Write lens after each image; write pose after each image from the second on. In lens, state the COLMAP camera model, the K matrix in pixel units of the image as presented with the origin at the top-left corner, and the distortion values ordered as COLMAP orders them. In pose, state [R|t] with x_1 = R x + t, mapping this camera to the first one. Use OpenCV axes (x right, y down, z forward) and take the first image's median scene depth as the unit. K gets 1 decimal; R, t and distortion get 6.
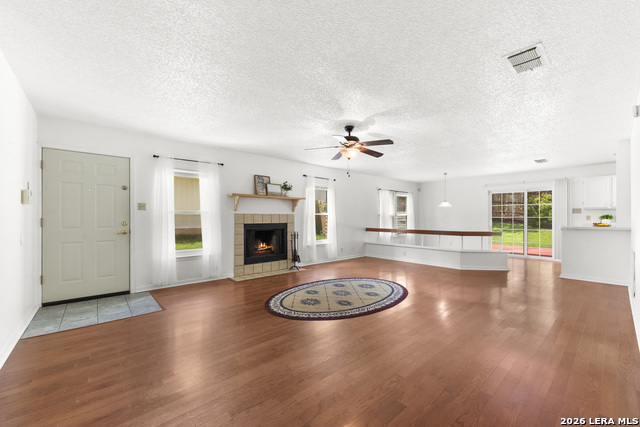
lens RADIAL K [[258.9, 0, 318.0], [0, 258.9, 216.4], [0, 0, 1]] dist [0.004886, 0.000226]
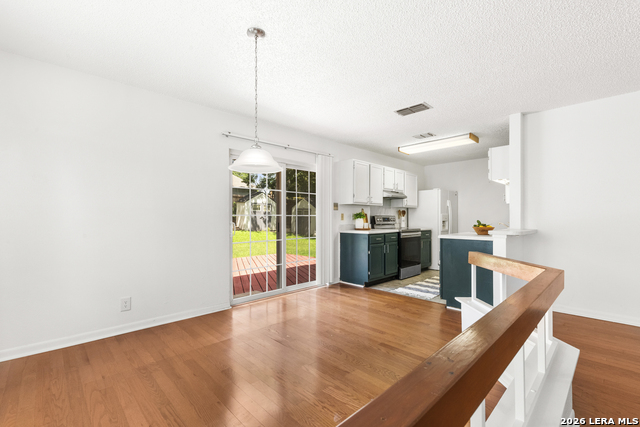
lens RADIAL K [[291.4, 0, 316.5], [0, 291.4, 218.3], [0, 0, 1]] dist [0.004760, -0.000315]
pose [[-0.059688, 0.002813, 0.998213, 0.305986], [-0.003026, 0.999991, -0.002999, 0.015100], [-0.998212, -0.003199, -0.059679, 1.389379]]
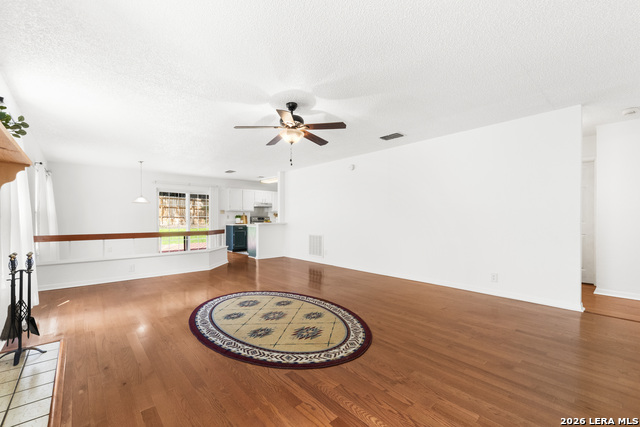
lens RADIAL K [[272.9, 0, 322.5], [0, 272.9, 217.4], [0, 0, 1]] dist [0.002884, -0.000160]
pose [[-0.018626, 0.001792, 0.999825, -0.523058], [-0.005416, 0.999984, -0.001893, 0.008932], [-0.999812, -0.005450, -0.018616, 0.652174]]
